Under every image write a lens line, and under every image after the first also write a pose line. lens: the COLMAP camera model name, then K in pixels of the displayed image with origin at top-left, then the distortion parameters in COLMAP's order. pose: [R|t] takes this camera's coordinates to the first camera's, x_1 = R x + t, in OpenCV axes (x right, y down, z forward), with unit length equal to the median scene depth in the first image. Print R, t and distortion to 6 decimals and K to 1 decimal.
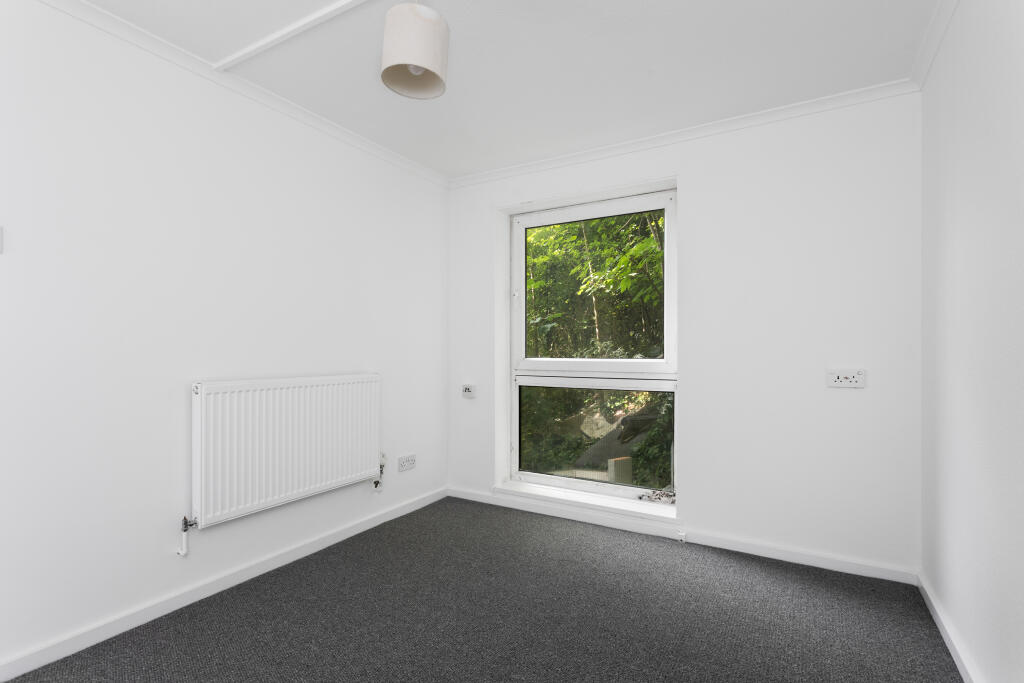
lens RADIAL K [[496.5, 0, 511.1], [0, 496.5, 343.2], [0, 0, 1]] dist [-0.002391, 0.004315]
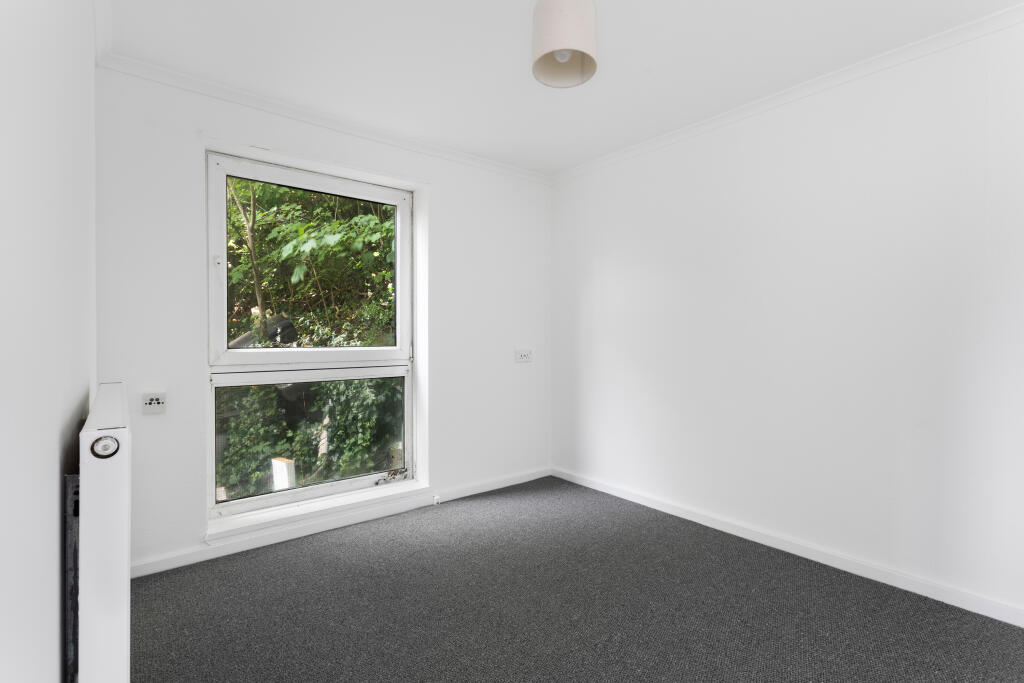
lens RADIAL K [[496.5, 0, 509.5], [0, 496.5, 333.2], [0, 0, 1]] dist [-0.002391, 0.004315]
pose [[0.342742, 0.006390, 0.939408, -0.603561], [-0.008592, 0.999956, -0.003668, 0.005393], [-0.939390, -0.006814, 0.342782, 0.398596]]
